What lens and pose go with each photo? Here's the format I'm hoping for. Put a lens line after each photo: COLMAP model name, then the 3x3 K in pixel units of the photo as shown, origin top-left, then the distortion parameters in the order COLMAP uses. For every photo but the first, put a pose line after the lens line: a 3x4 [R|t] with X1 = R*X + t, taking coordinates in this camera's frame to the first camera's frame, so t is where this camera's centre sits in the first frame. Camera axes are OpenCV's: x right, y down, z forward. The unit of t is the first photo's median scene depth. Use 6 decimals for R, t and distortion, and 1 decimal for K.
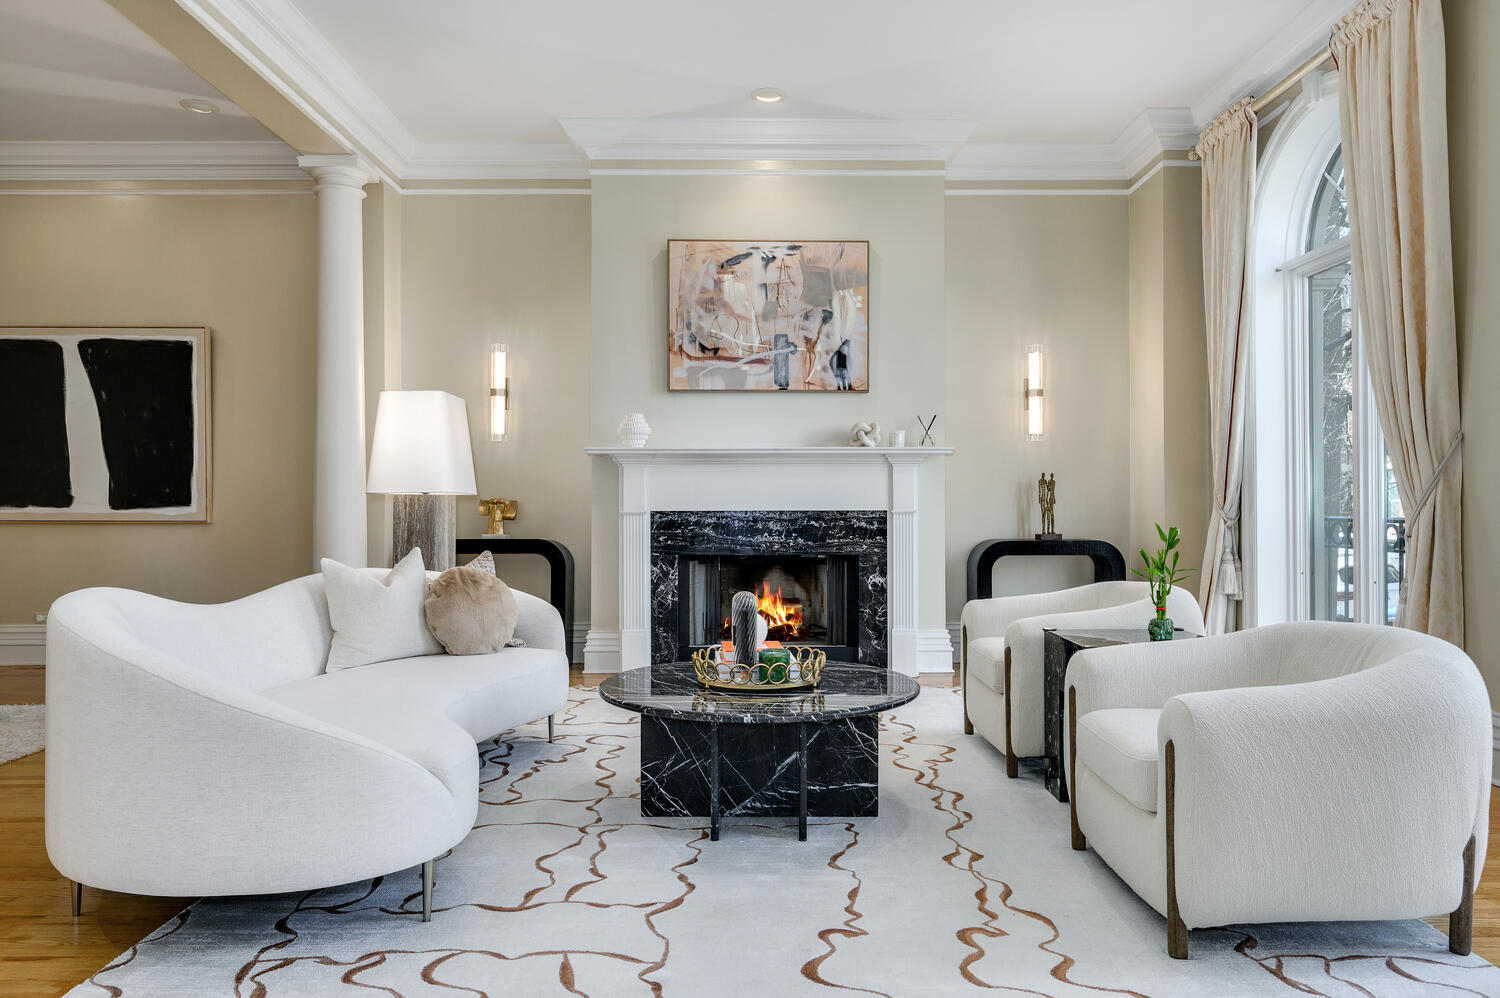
lens RADIAL K [[1028.2, 0, 714.2], [0, 1028.2, 488.8], [0, 0, 1]] dist [-0.005650, 0.004162]
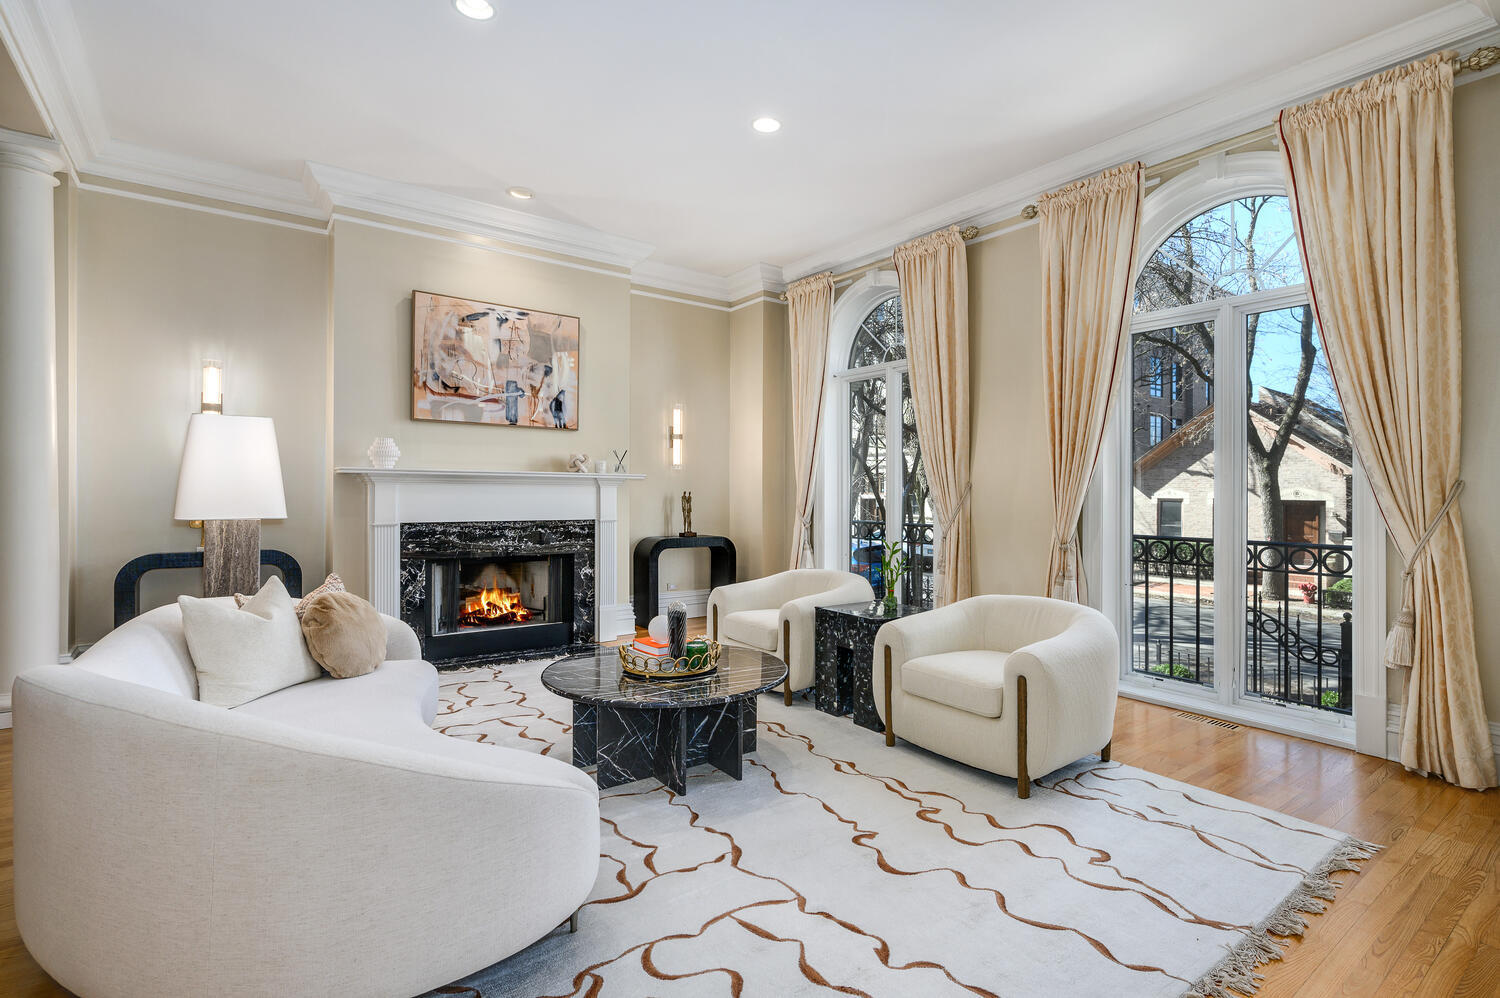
lens RADIAL K [[736.5, 0, 747.2], [0, 736.5, 484.0], [0, 0, 1]] dist [-0.001903, 0.000737]
pose [[0.793038, 0.011284, 0.609067, -0.257722], [-0.015333, 0.999881, 0.001441, -0.029365], [-0.608979, -0.010482, 0.793117, 0.104200]]
